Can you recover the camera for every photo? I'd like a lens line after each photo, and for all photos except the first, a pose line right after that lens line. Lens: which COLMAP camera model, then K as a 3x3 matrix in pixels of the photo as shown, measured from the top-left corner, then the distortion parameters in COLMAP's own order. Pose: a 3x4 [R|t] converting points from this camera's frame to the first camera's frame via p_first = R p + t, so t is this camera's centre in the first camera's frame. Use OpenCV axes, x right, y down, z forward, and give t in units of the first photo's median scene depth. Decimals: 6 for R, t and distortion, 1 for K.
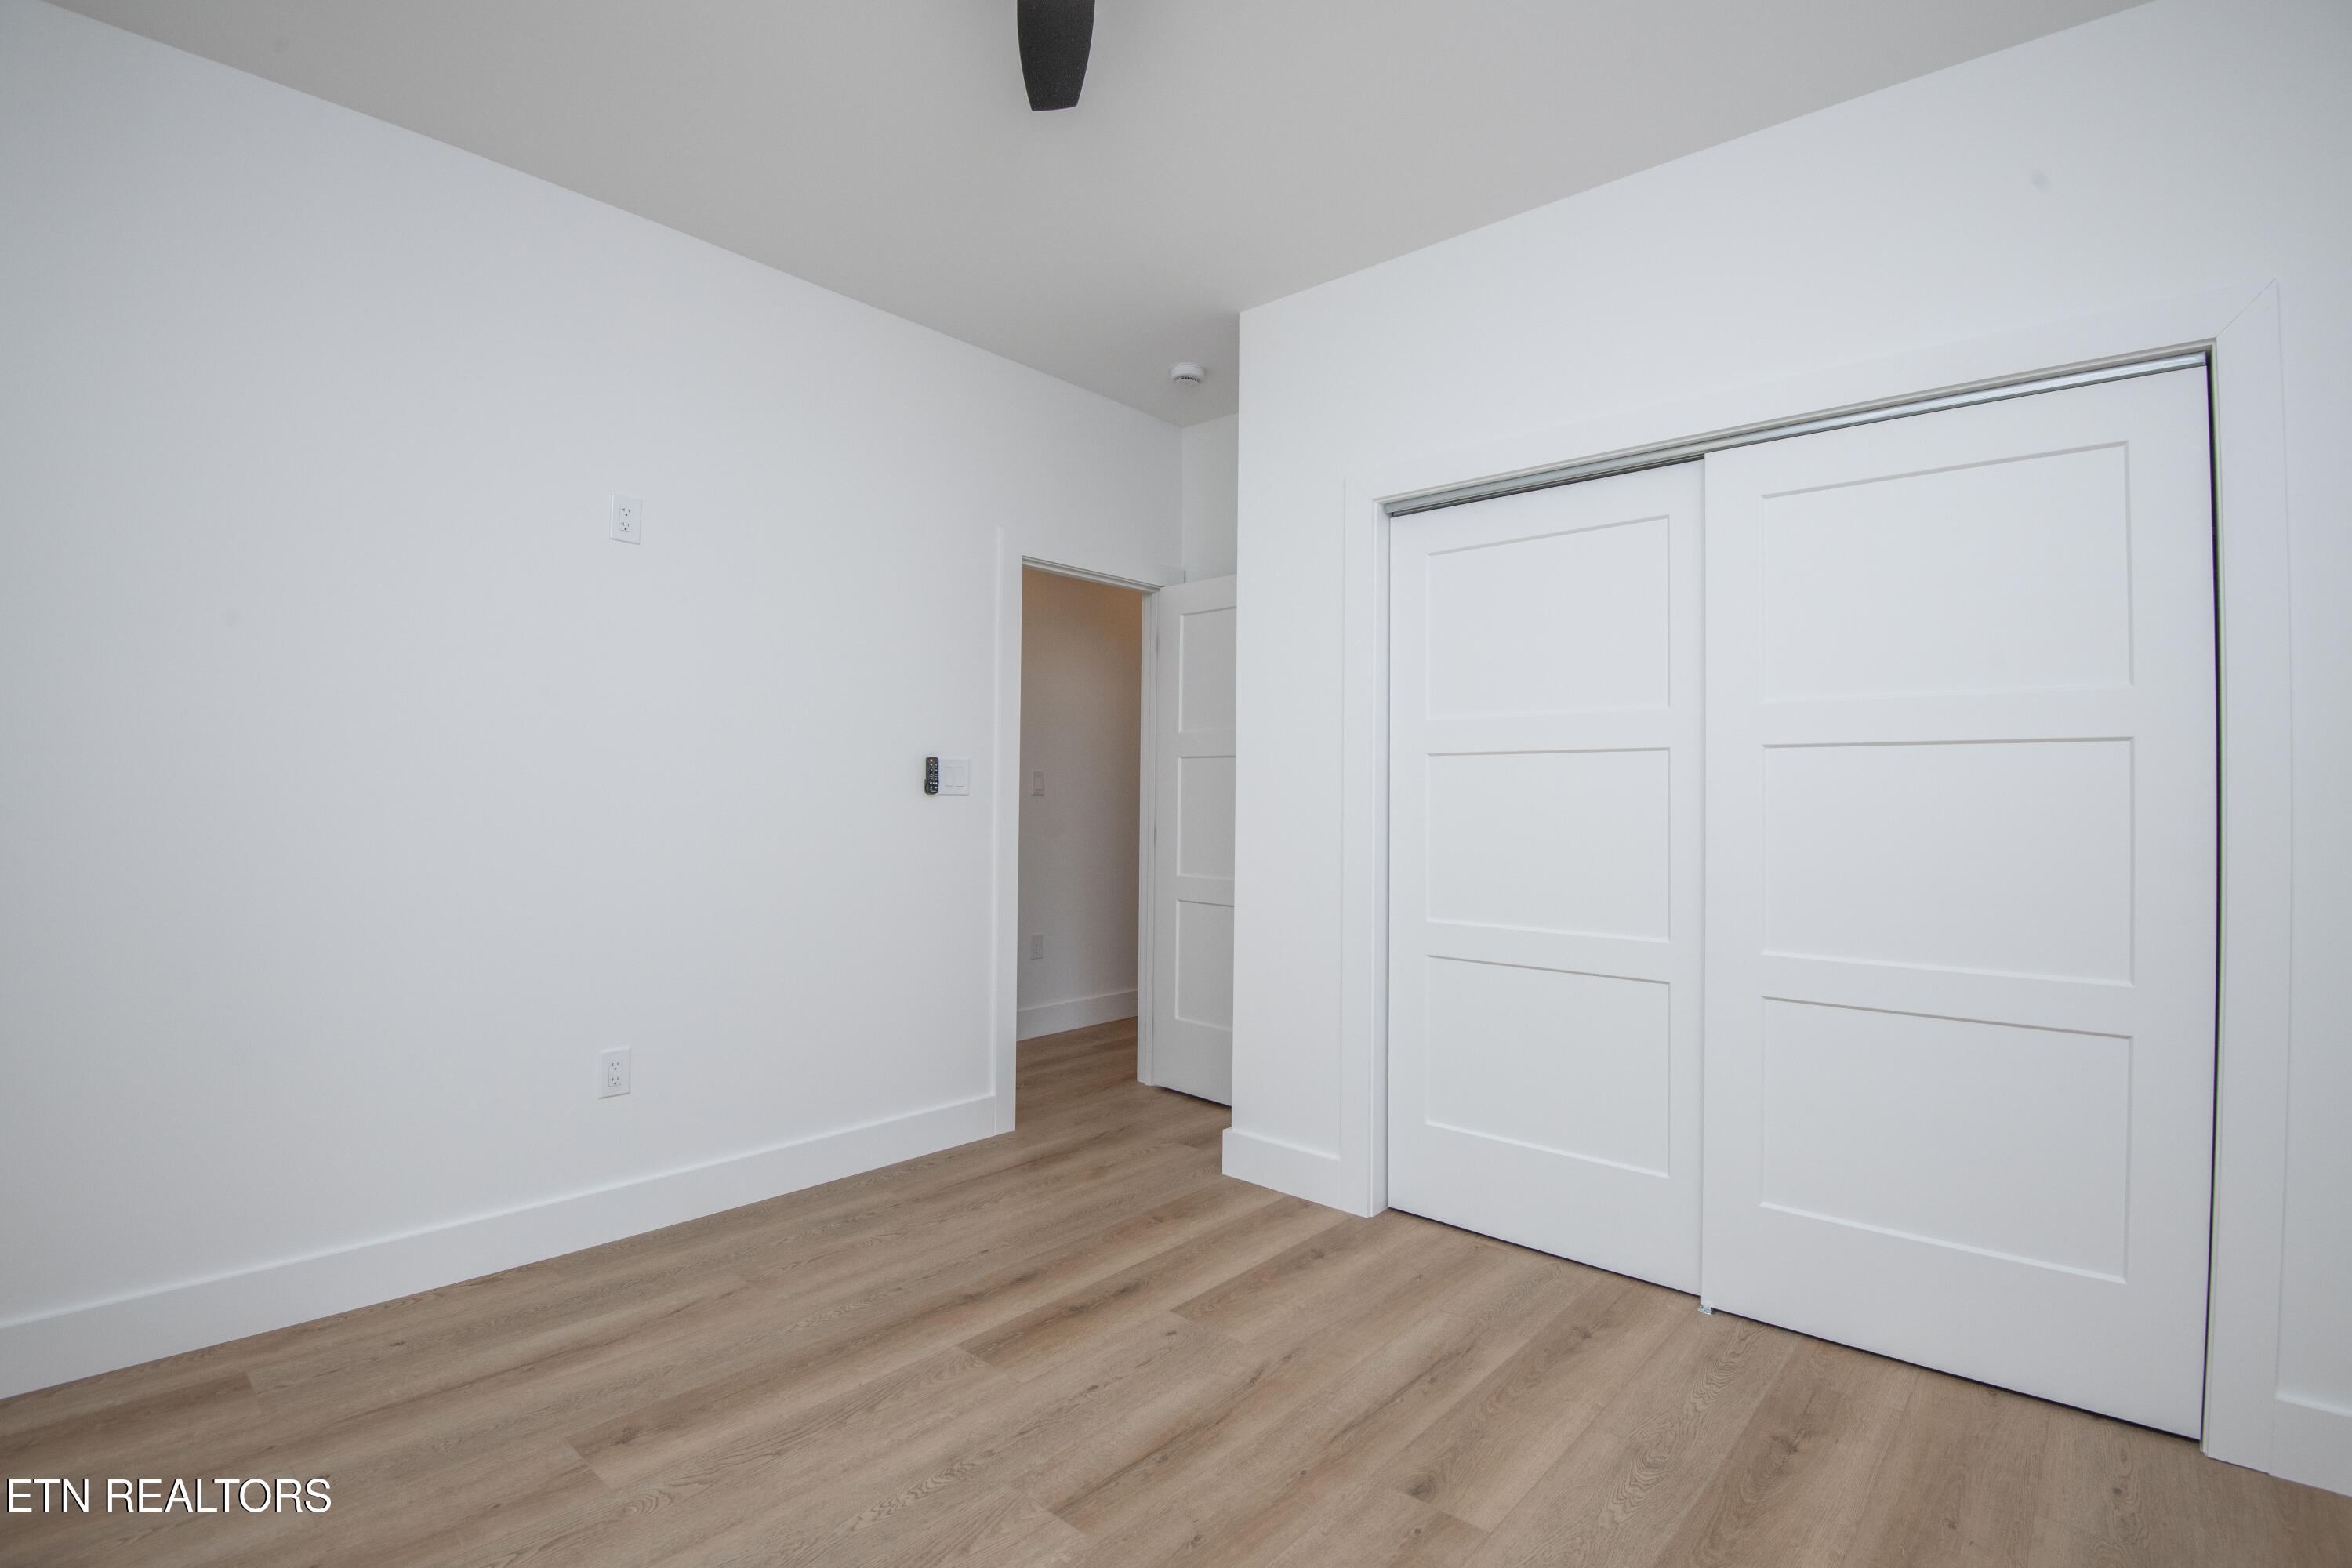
lens RADIAL K [[1088.7, 0, 1186.7], [0, 1088.7, 787.2], [0, 0, 1]] dist [-0.024775, -0.007423]
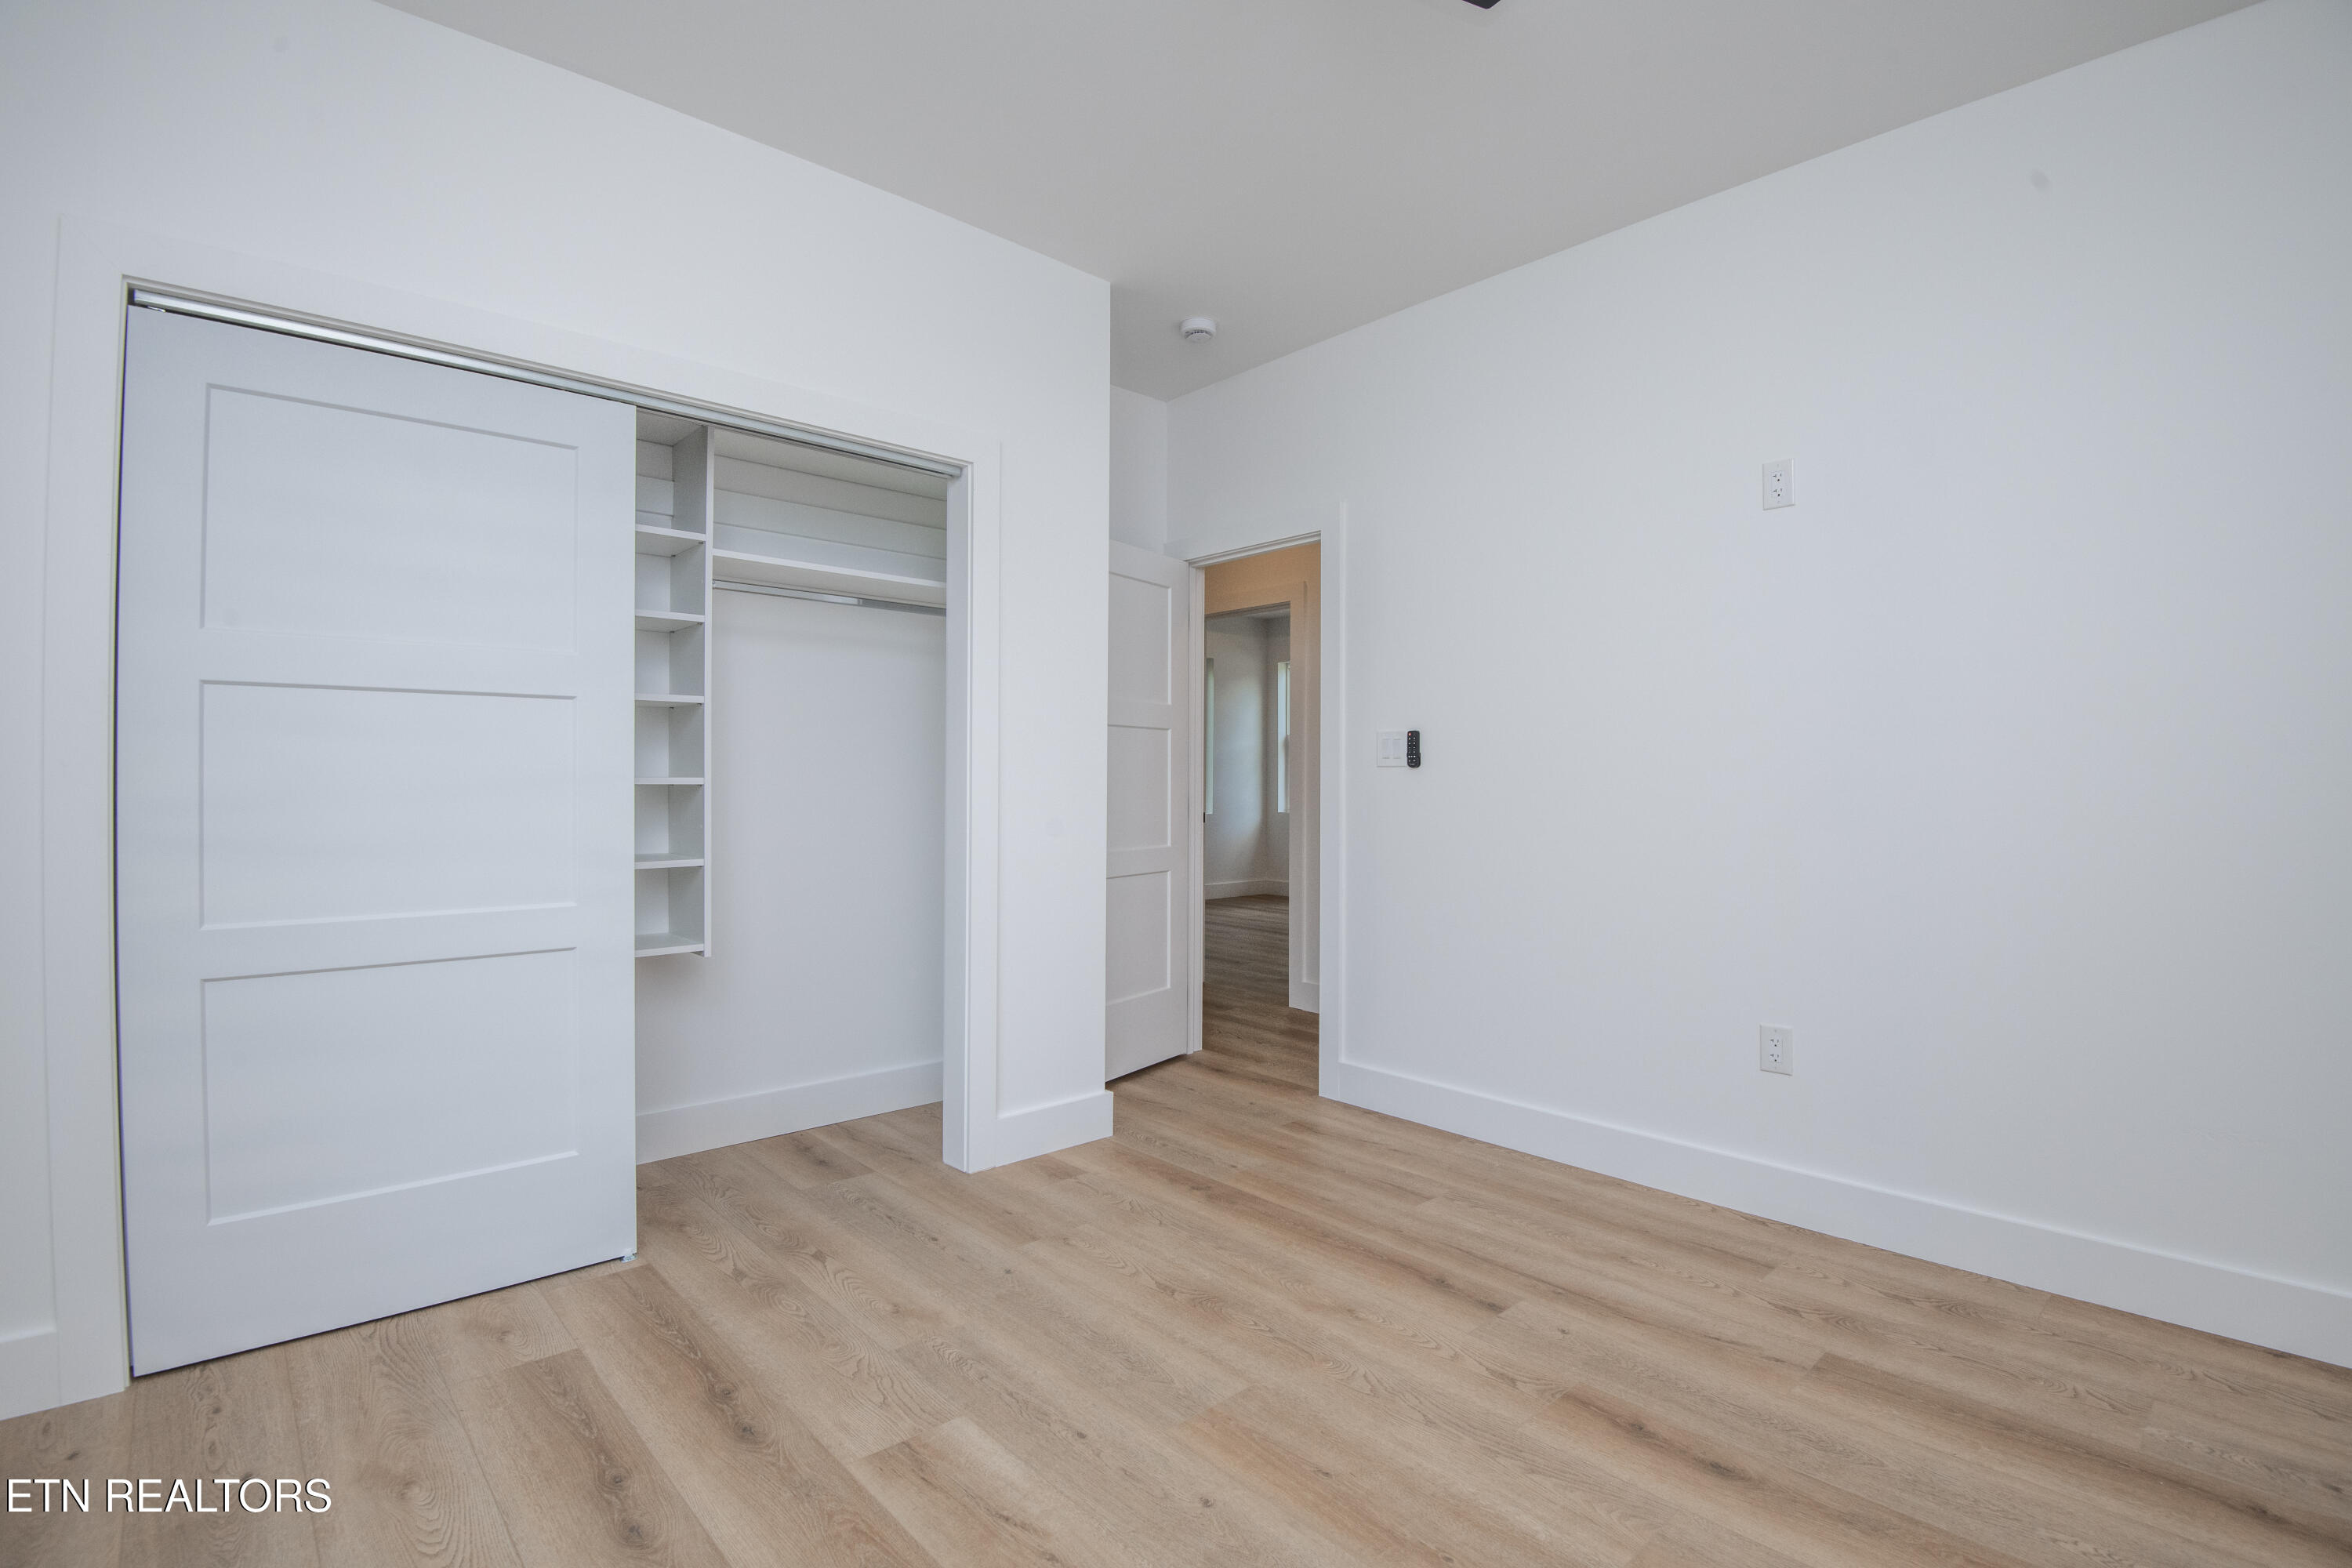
lens RADIAL K [[1088.7, 0, 1181.5], [0, 1088.7, 781.4], [0, 0, 1]] dist [-0.024775, -0.007423]
pose [[-0.098914, -0.004921, -0.995084, 0.553329], [0.014895, 0.999868, -0.006425, 0.015698], [0.994985, -0.015458, -0.098828, 0.598257]]
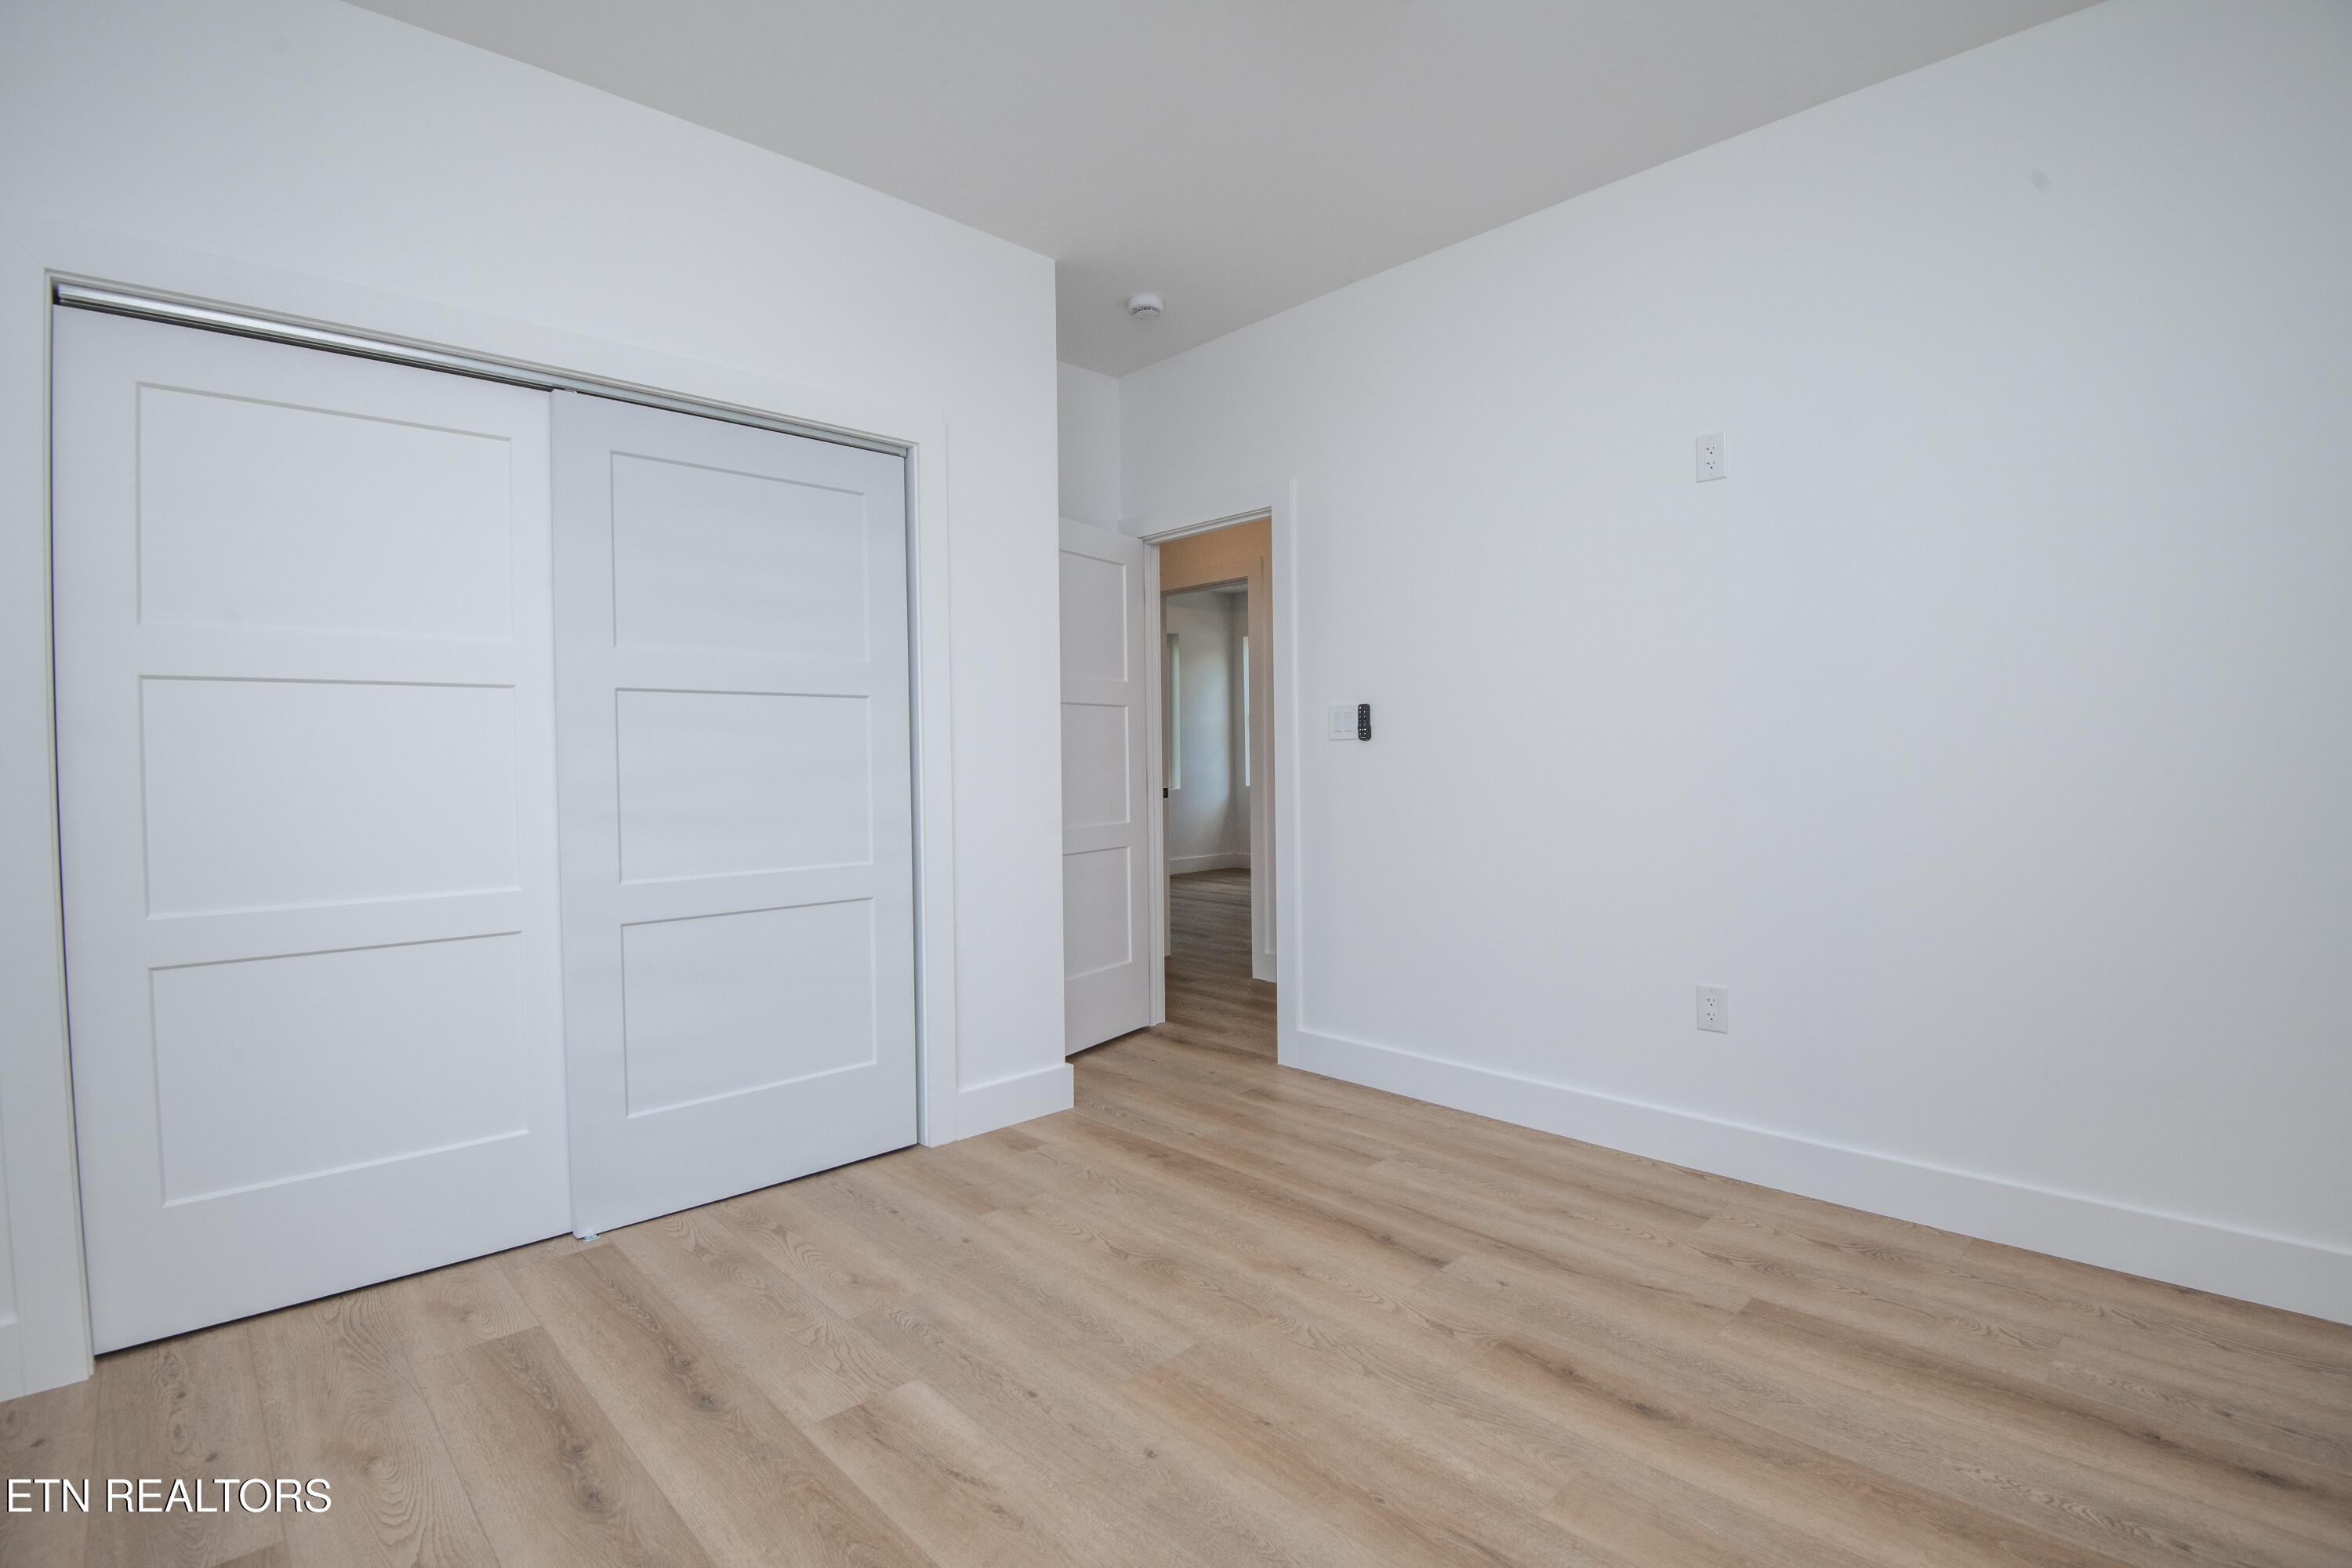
lens RADIAL K [[1088.7, 0, 1181.3], [0, 1088.7, 781.3], [0, 0, 1]] dist [-0.024775, -0.007423]
pose [[-0.075592, 0.019377, -0.996951, 0.568744], [0.031878, 0.999347, 0.017007, 0.015148], [0.996629, -0.030495, -0.076160, 0.629572]]
